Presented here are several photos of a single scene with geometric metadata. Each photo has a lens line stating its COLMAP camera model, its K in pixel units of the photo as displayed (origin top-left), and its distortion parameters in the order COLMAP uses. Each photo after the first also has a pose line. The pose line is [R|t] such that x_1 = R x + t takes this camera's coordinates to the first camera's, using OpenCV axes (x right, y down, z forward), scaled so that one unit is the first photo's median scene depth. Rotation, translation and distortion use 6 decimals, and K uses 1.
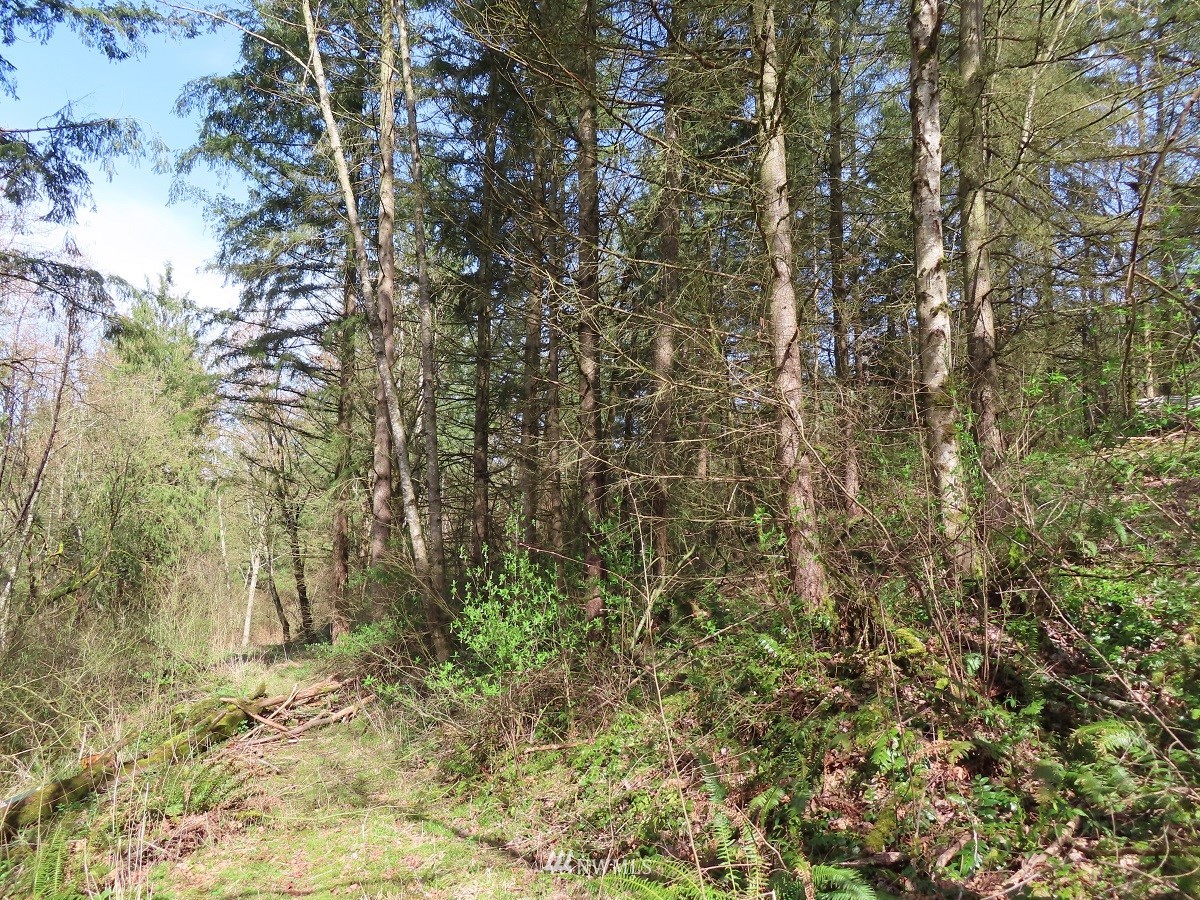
lens RADIAL K [[879.7, 0, 597.2], [0, 879.7, 450.4], [0, 0, 1]] dist [-0.002425, -0.002288]
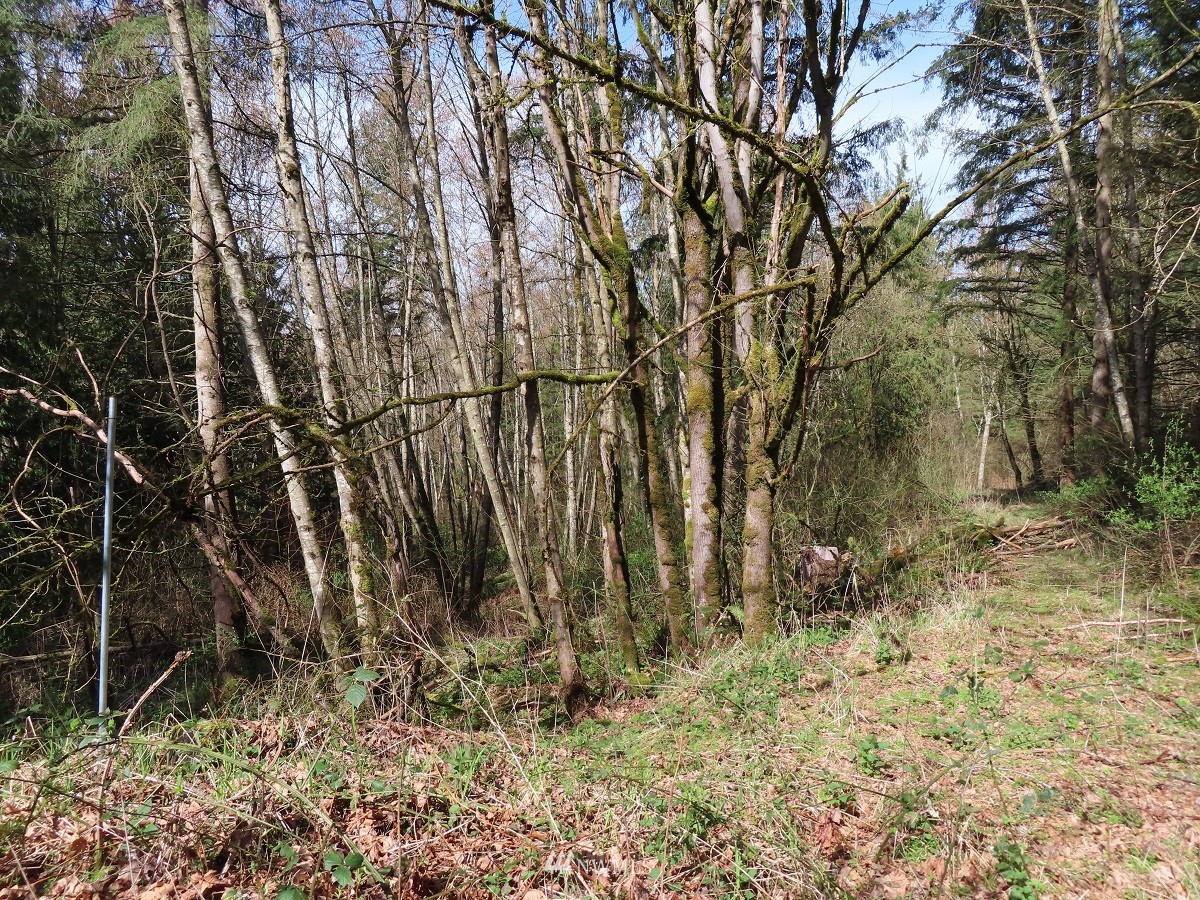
lens RADIAL K [[879.7, 0, 597.4], [0, 879.7, 451.5], [0, 0, 1]] dist [-0.002425, -0.002288]
pose [[0.710066, 0.040228, -0.702985, 0.115987], [0.085599, 0.986031, 0.142887, -0.075772], [0.698913, -0.161634, 0.696703, -0.337785]]
